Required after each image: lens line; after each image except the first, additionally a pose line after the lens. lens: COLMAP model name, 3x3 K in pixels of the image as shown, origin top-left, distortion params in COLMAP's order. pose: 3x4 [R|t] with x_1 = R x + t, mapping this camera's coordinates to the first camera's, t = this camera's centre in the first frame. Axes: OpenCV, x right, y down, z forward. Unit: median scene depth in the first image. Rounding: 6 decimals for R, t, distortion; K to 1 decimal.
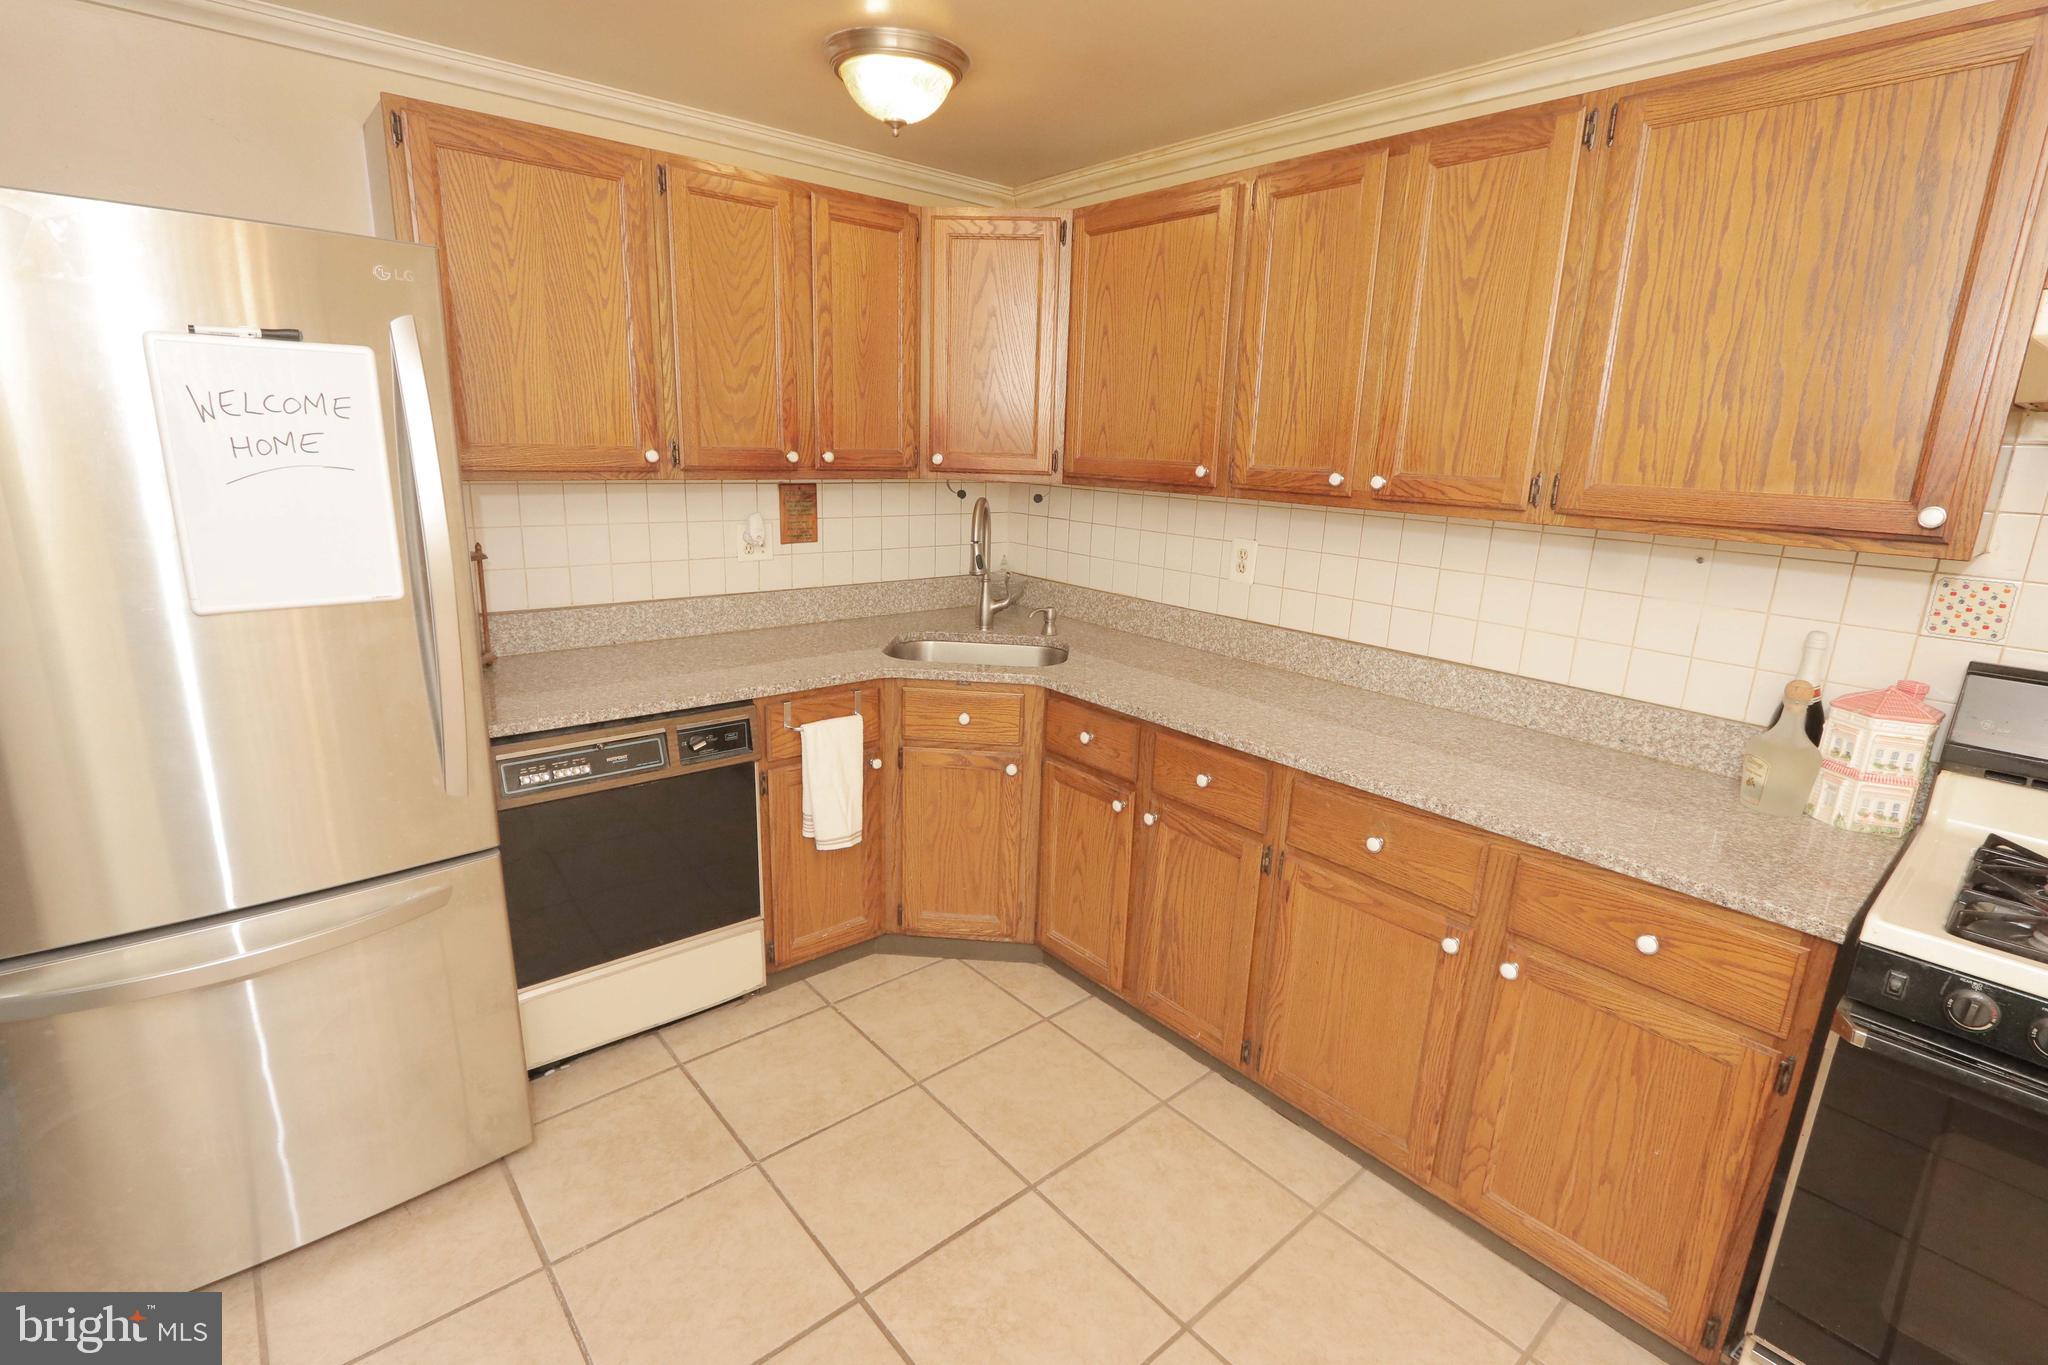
lens RADIAL K [[944.9, 0, 1025.9], [0, 944.9, 678.4], [0, 0, 1]] dist [-0.020100, 0.004291]
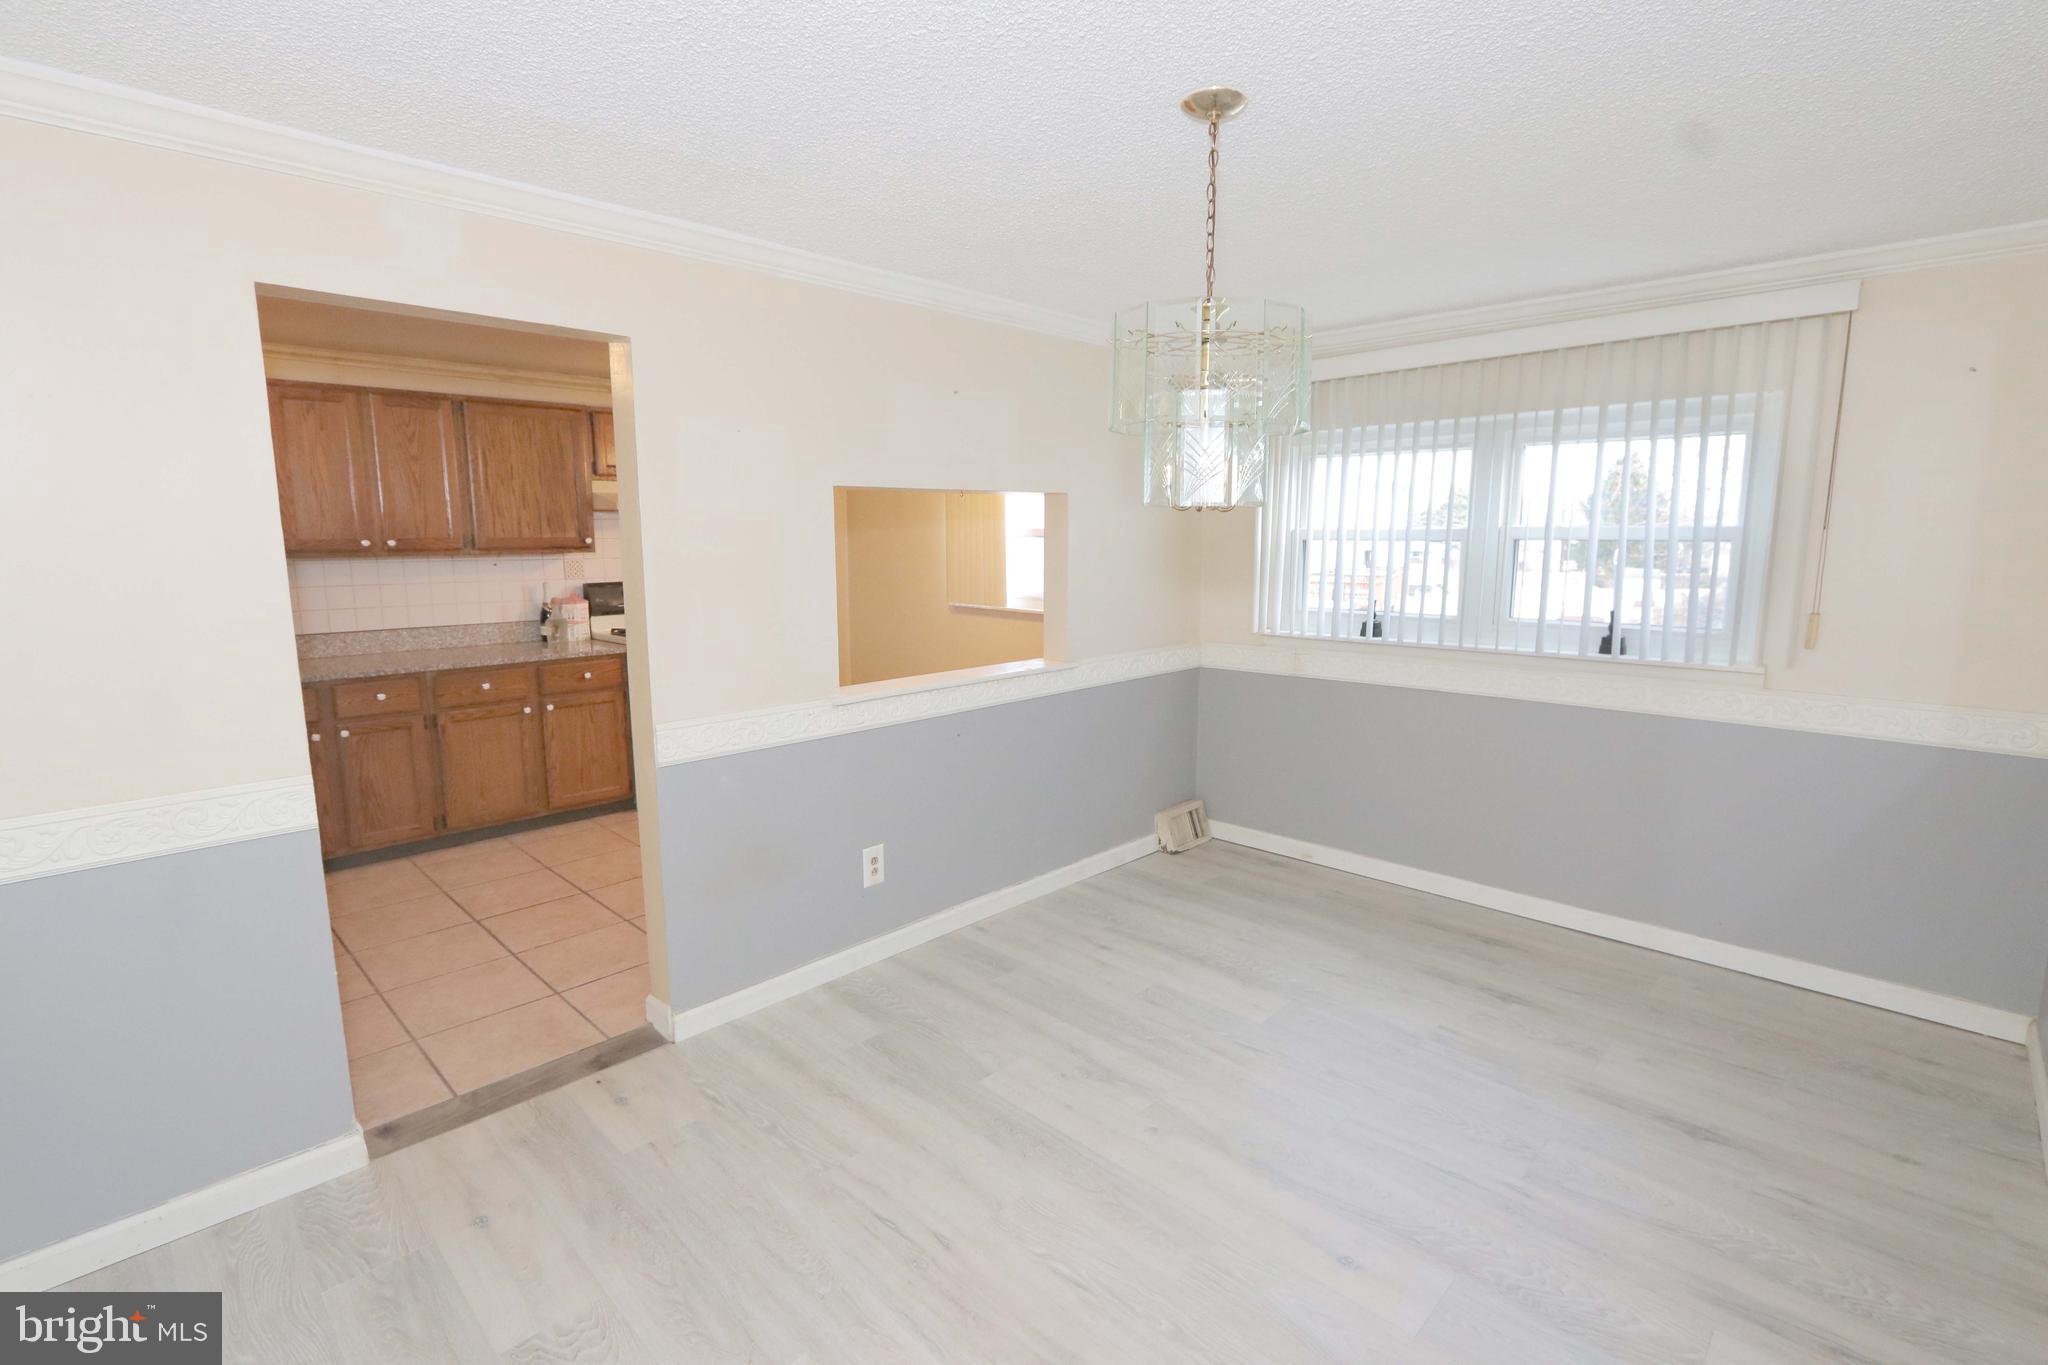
lens RADIAL K [[944.9, 0, 1025.9], [0, 944.9, 678.4], [0, 0, 1]] dist [-0.020100, 0.004291]
pose [[-0.093761, -0.187628, 0.977755, -1.845601], [0.240664, 0.948685, 0.205128, -0.005218], [-0.966069, 0.254544, -0.043794, -0.217806]]
